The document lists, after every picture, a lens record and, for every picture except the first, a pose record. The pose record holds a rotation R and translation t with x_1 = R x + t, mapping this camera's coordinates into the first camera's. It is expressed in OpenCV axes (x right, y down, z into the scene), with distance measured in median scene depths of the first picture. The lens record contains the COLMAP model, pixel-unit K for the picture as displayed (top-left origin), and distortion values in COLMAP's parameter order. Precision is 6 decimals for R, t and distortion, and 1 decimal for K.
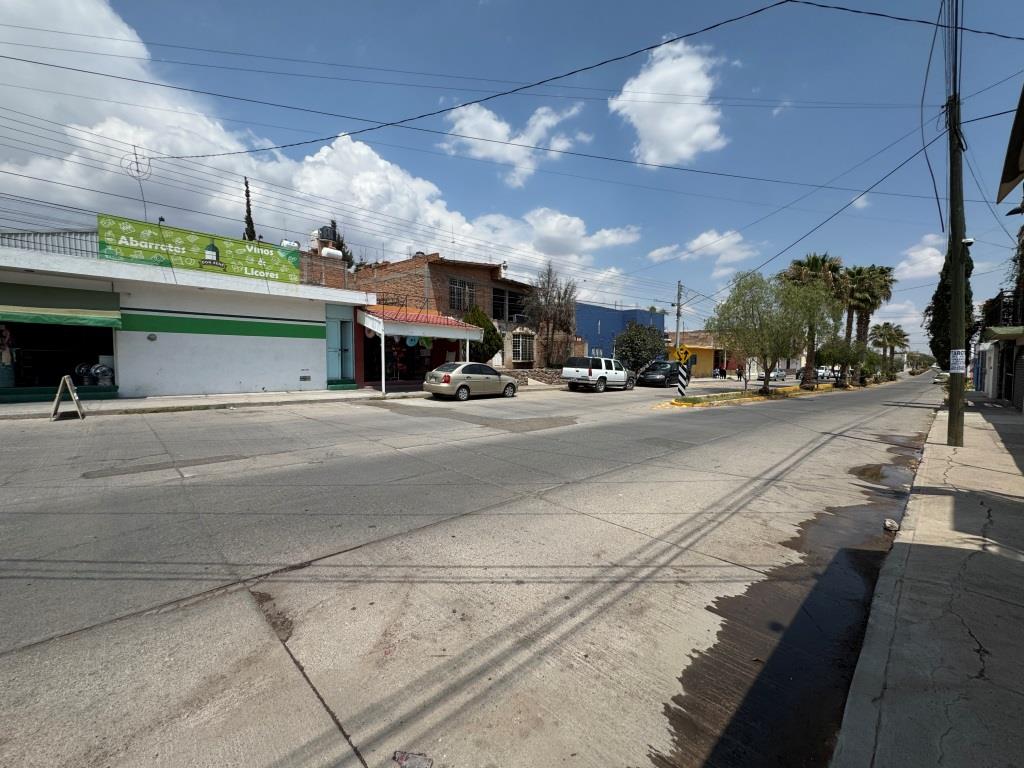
lens RADIAL K [[406.9, 0, 512.6], [0, 406.9, 380.0], [0, 0, 1]] dist [-0.002025, 0.000389]
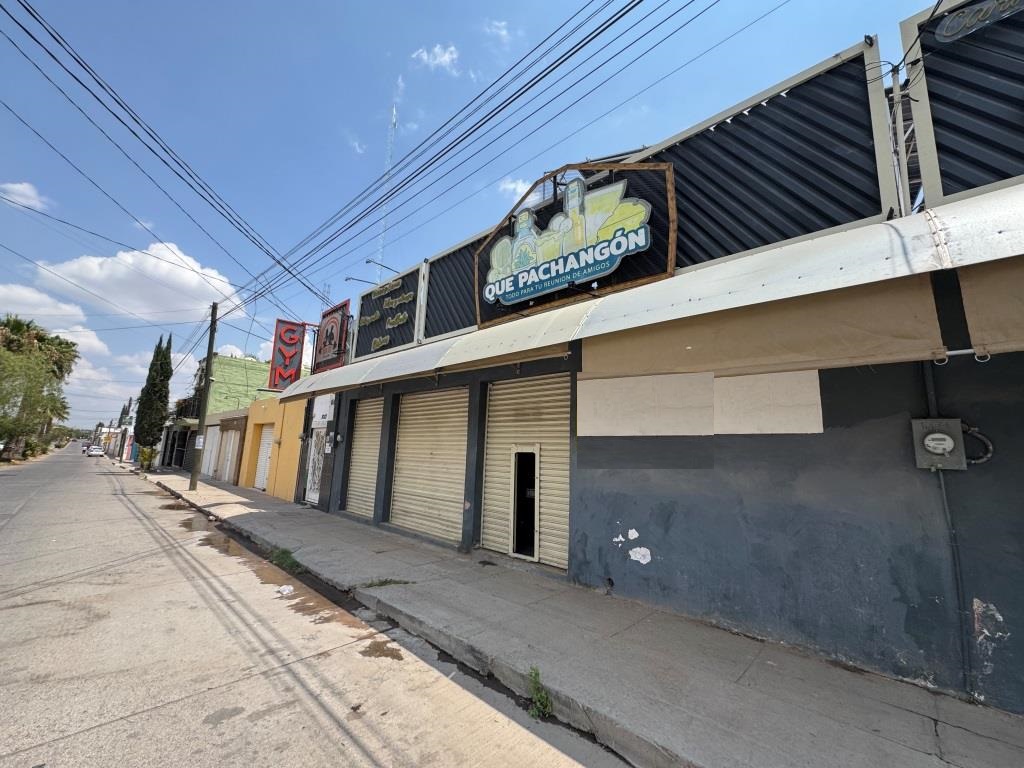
lens RADIAL K [[406.9, 0, 514.6], [0, 406.9, 383.6], [0, 0, 1]] dist [-0.002025, 0.000389]
pose [[-0.063142, 0.163582, 0.984507, -0.296904], [0.004522, 0.986512, -0.163625, -0.001674], [-0.997994, -0.005879, -0.063030, -0.103723]]
